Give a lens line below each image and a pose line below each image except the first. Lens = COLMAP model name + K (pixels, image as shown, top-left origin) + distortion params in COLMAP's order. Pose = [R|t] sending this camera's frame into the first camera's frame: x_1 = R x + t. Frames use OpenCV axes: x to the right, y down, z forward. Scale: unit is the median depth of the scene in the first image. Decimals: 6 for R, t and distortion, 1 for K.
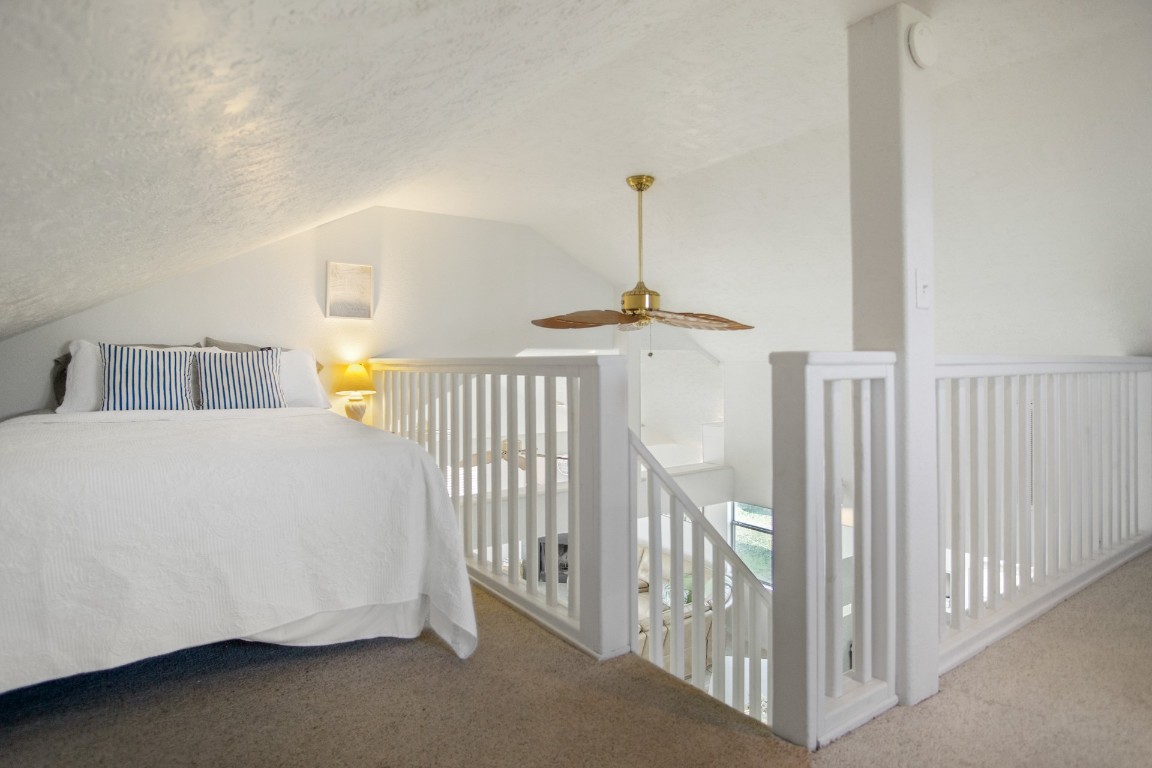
lens RADIAL K [[629.3, 0, 578.9], [0, 629.3, 355.1], [0, 0, 1]] dist [0.001604, 0.000918]
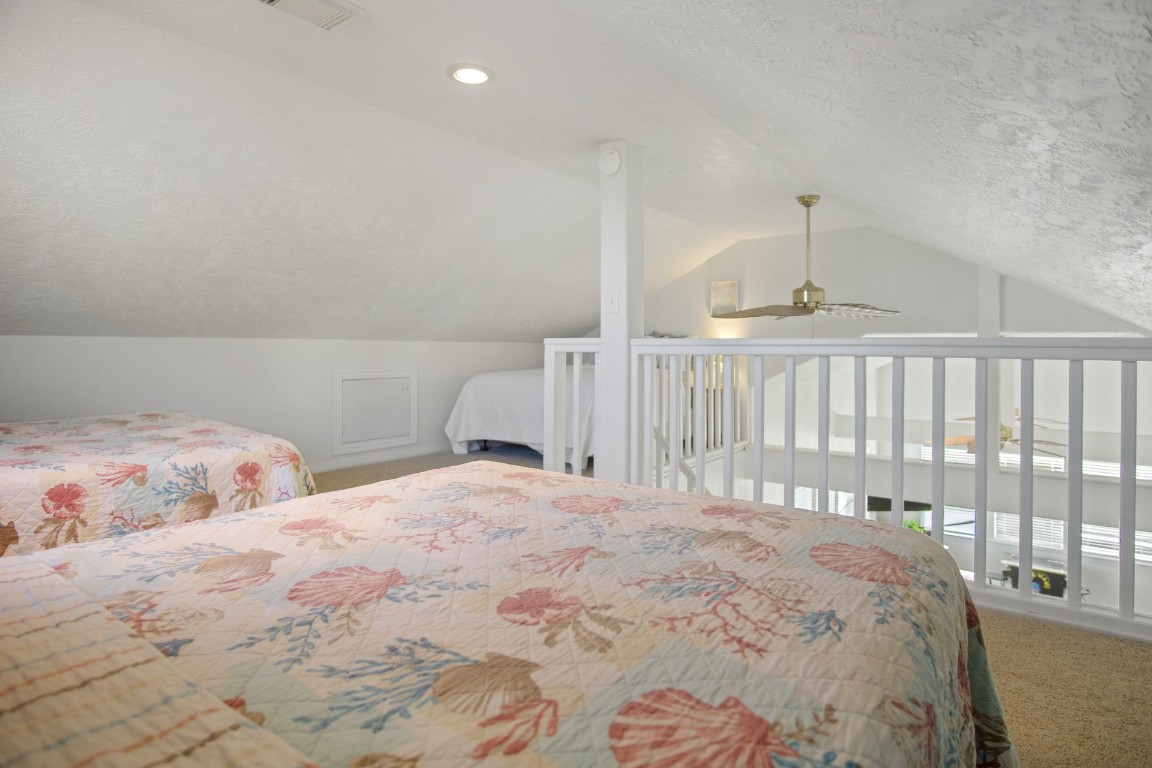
lens RADIAL K [[629.3, 0, 578.9], [0, 629.3, 355.1], [0, 0, 1]] dist [0.001604, 0.000918]
pose [[0.323435, 0.022492, -0.945983, 1.130151], [-0.000703, 0.999723, 0.023529, 0.001117], [0.946250, -0.006945, 0.323361, 0.171756]]
